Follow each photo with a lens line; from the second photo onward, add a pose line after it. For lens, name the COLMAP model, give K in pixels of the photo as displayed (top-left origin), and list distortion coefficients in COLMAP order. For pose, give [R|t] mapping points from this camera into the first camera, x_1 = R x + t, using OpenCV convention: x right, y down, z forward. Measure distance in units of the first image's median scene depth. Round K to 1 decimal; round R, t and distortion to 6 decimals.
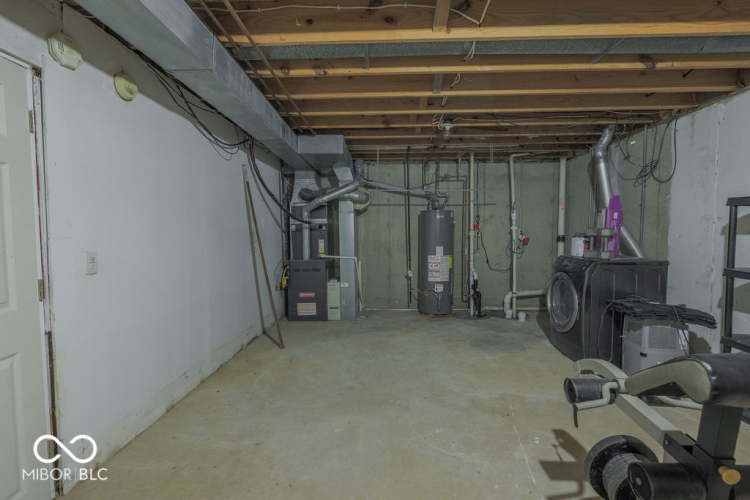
lens RADIAL K [[343.1, 0, 375.3], [0, 343.1, 248.6], [0, 0, 1]] dist [-0.002433, 0.000209]
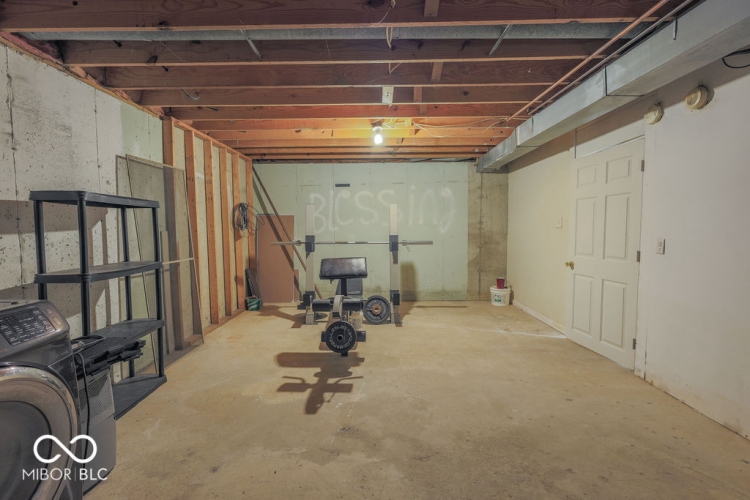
lens RADIAL K [[343.1, 0, 375.3], [0, 343.1, 248.6], [0, 0, 1]] dist [-0.002433, 0.000209]
pose [[-0.999708, 0.012229, -0.020850, 0.359042], [0.009858, 0.993855, 0.110254, -0.103931], [0.022070, 0.110016, -0.993685, 2.087616]]
